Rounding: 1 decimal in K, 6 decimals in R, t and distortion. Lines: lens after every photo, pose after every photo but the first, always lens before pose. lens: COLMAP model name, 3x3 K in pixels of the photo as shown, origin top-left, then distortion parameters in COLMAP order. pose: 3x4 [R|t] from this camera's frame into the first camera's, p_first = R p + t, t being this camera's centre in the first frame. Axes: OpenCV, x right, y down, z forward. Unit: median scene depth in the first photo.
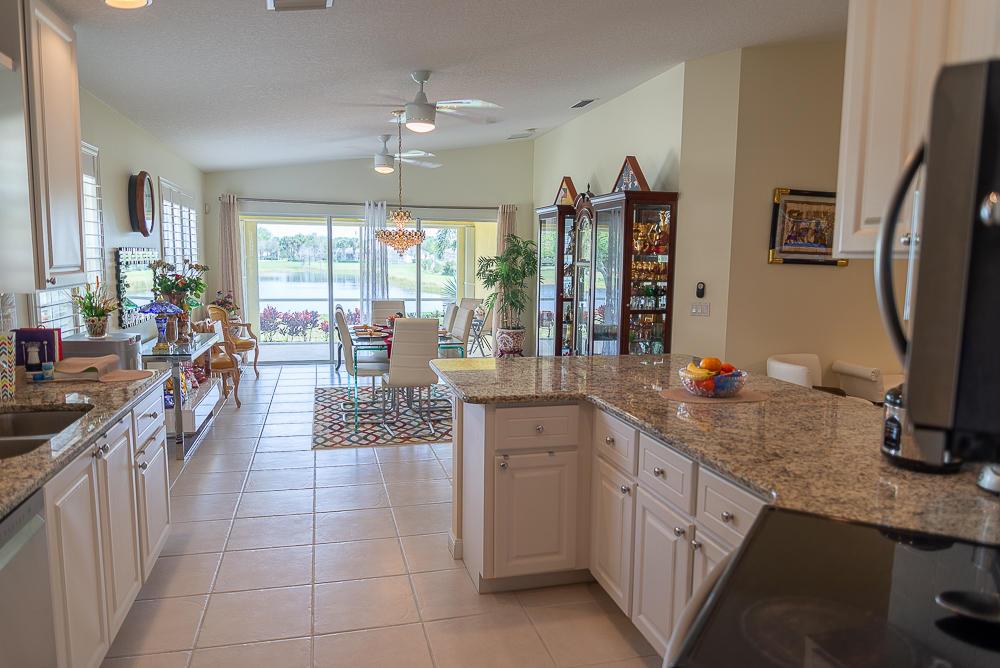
lens RADIAL K [[676.9, 0, 496.1], [0, 676.9, 333.5], [0, 0, 1]] dist [-0.001149, -0.014712]
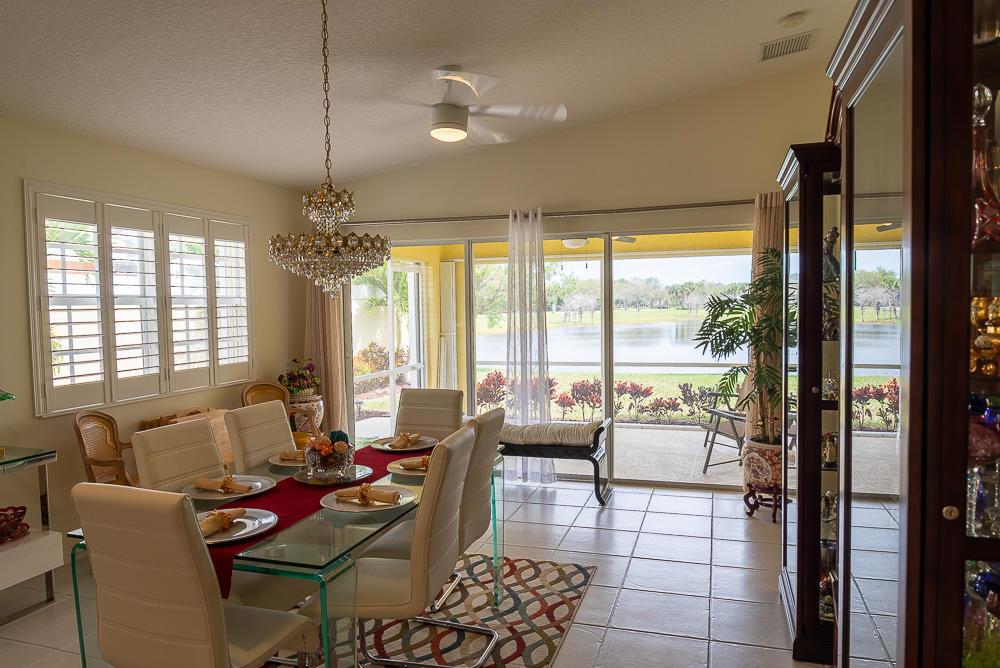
lens RADIAL K [[676.9, 0, 502.3], [0, 676.9, 337.3], [0, 0, 1]] dist [-0.001149, -0.014712]
pose [[0.843752, -0.002084, -0.536729, 0.120915], [-0.032624, 0.997944, -0.055160, -0.048981], [0.535740, 0.064052, 0.841950, 0.485162]]
